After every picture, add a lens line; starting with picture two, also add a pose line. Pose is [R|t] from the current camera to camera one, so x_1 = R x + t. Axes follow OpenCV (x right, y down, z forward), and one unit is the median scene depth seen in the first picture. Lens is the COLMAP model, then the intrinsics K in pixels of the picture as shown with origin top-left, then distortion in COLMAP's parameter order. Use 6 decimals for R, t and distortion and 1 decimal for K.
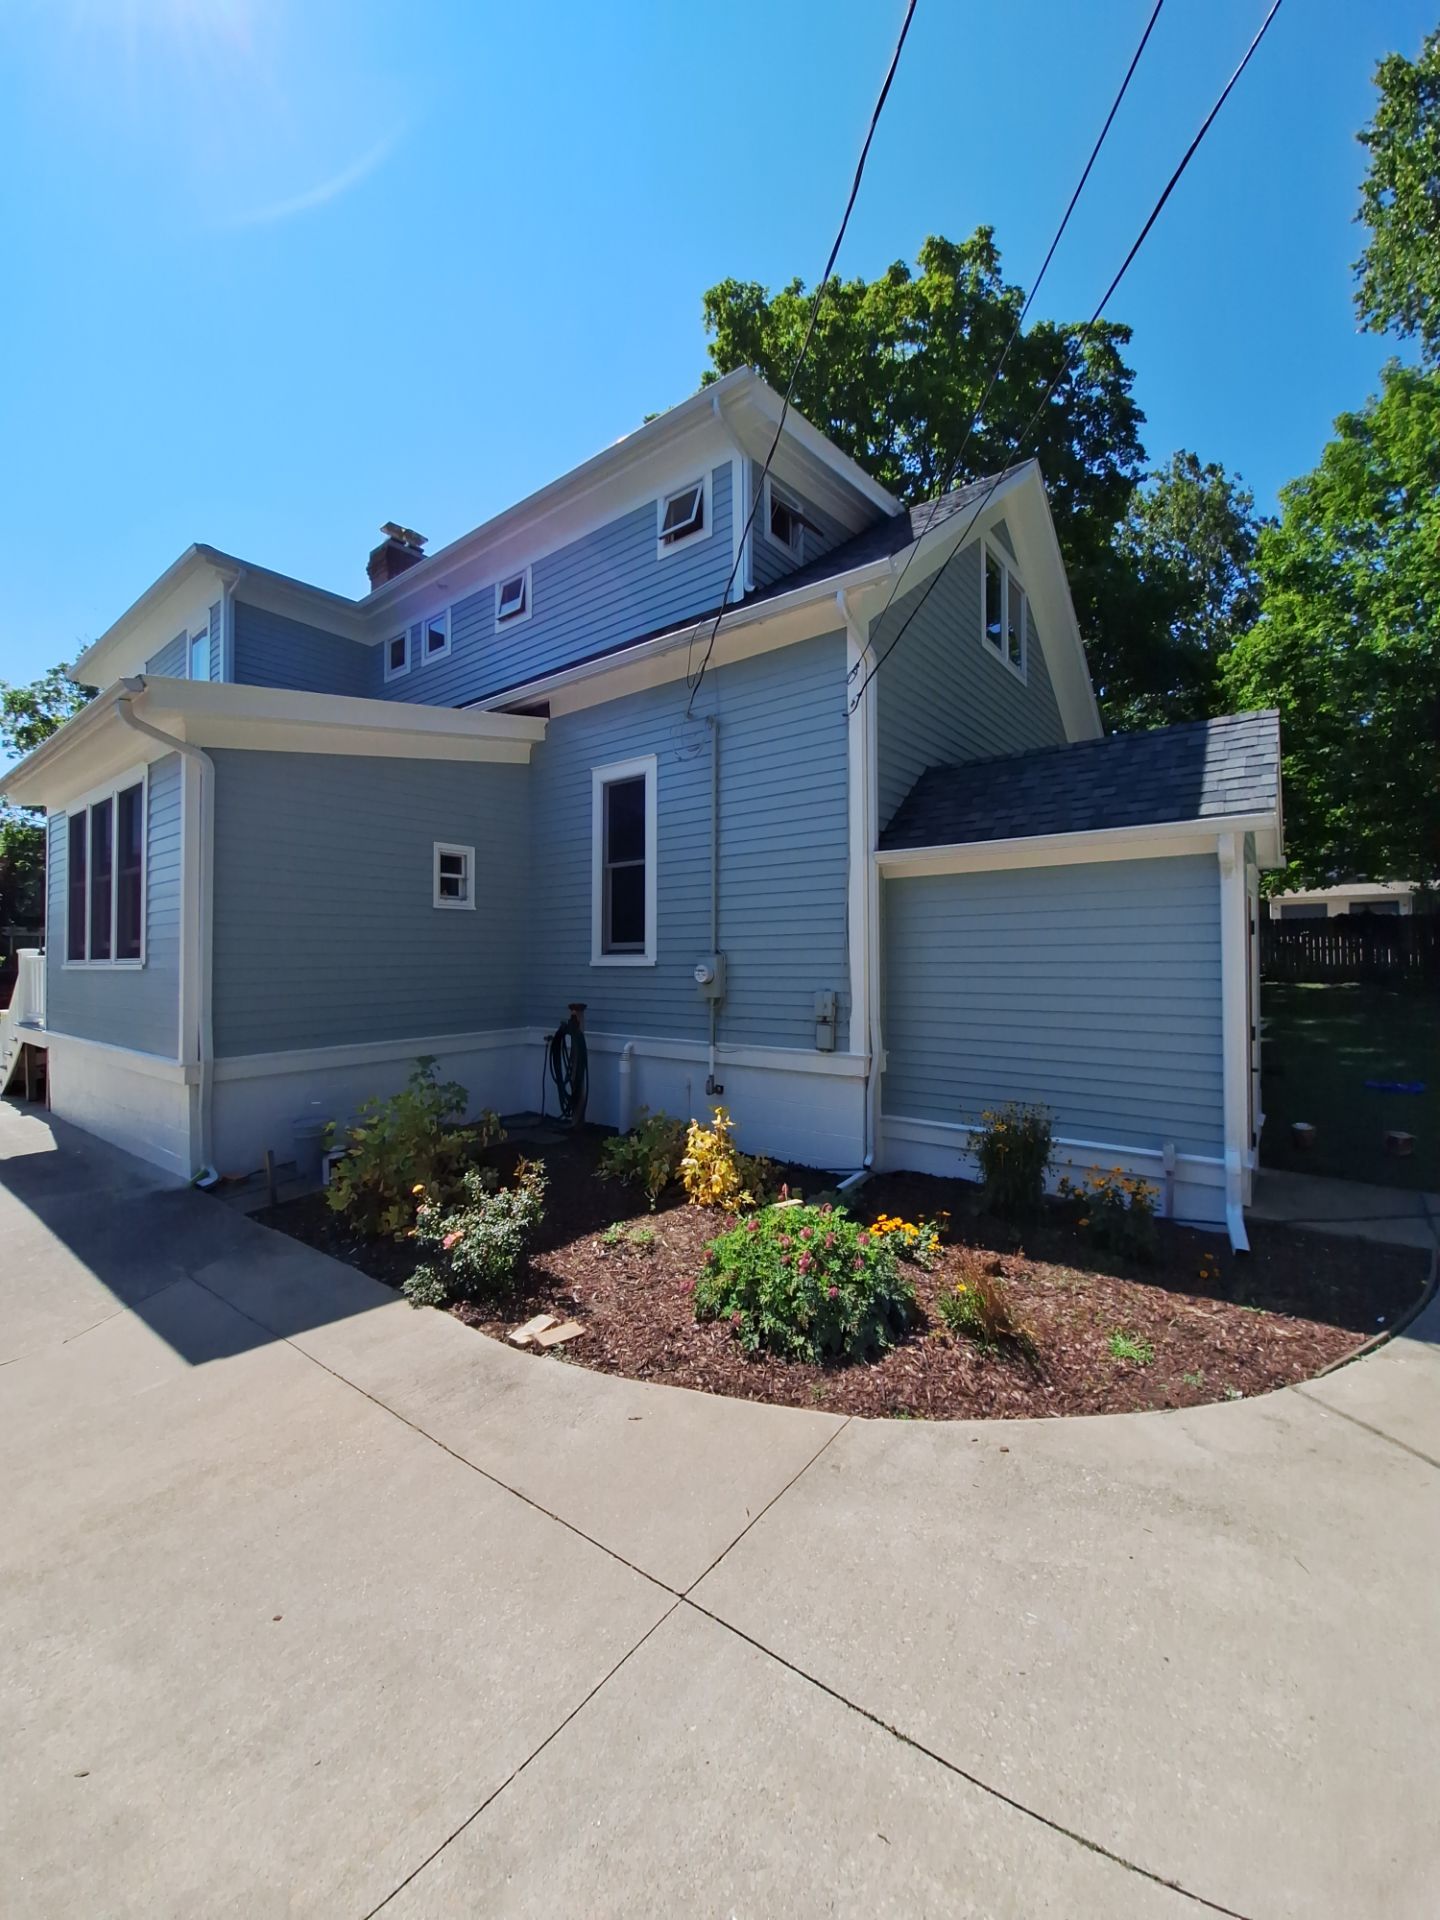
lens RADIAL K [[752.9, 0, 710.2], [0, 752.9, 949.1], [0, 0, 1]] dist [-0.003851, -0.007196]
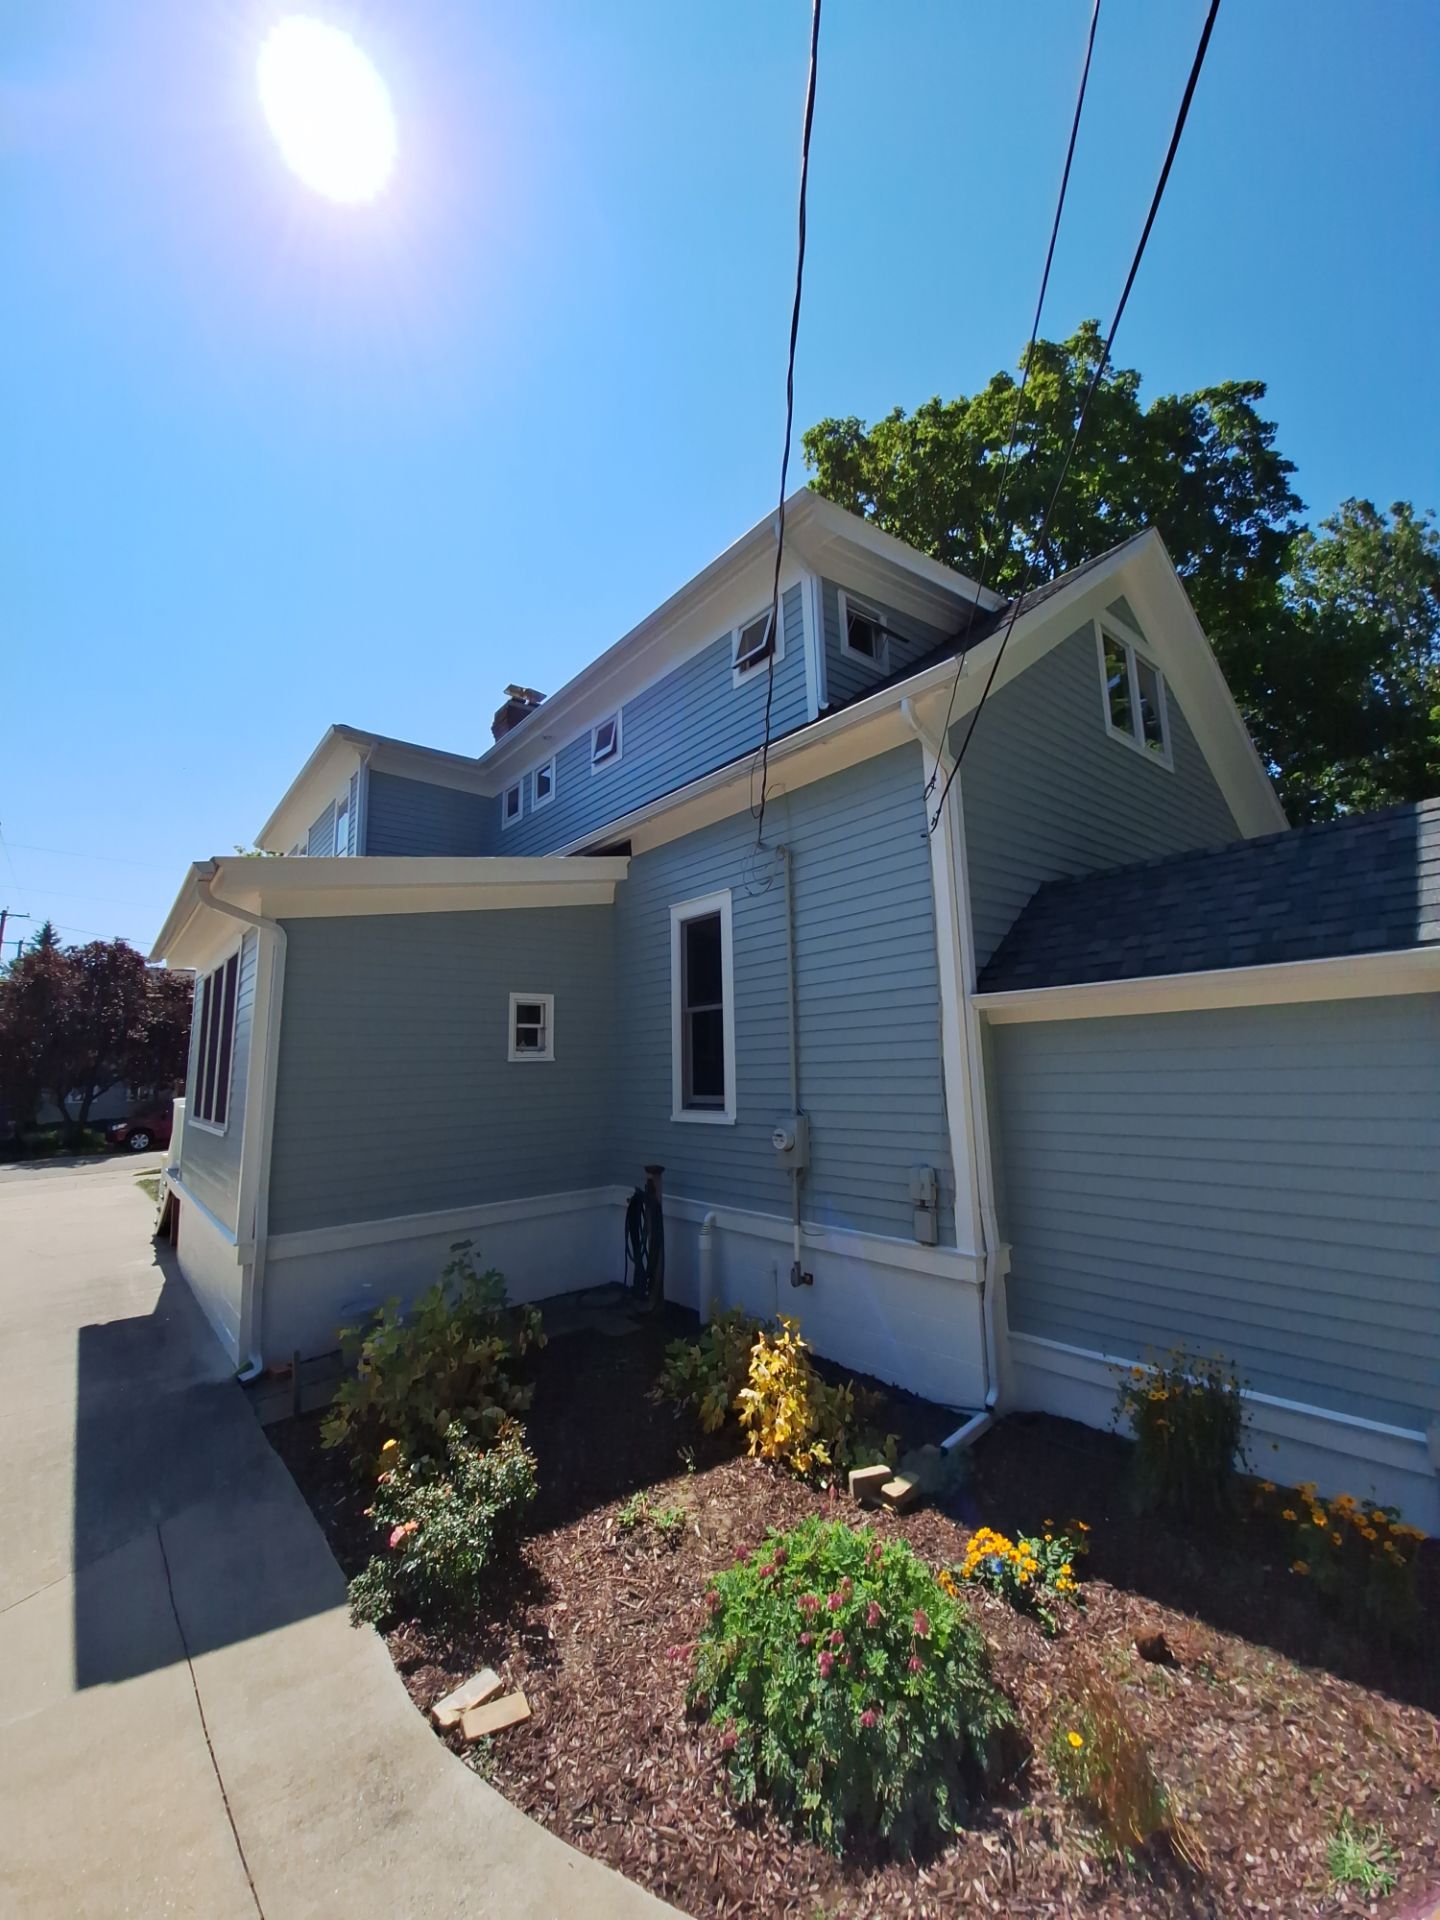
lens RADIAL K [[752.9, 0, 710.2], [0, 752.9, 949.1], [0, 0, 1]] dist [-0.003851, -0.007196]
pose [[0.976880, -0.054956, -0.206606, 0.099302], [0.025924, 0.989715, -0.140686, -0.062083], [0.212212, 0.132077, 0.968257, 0.122509]]
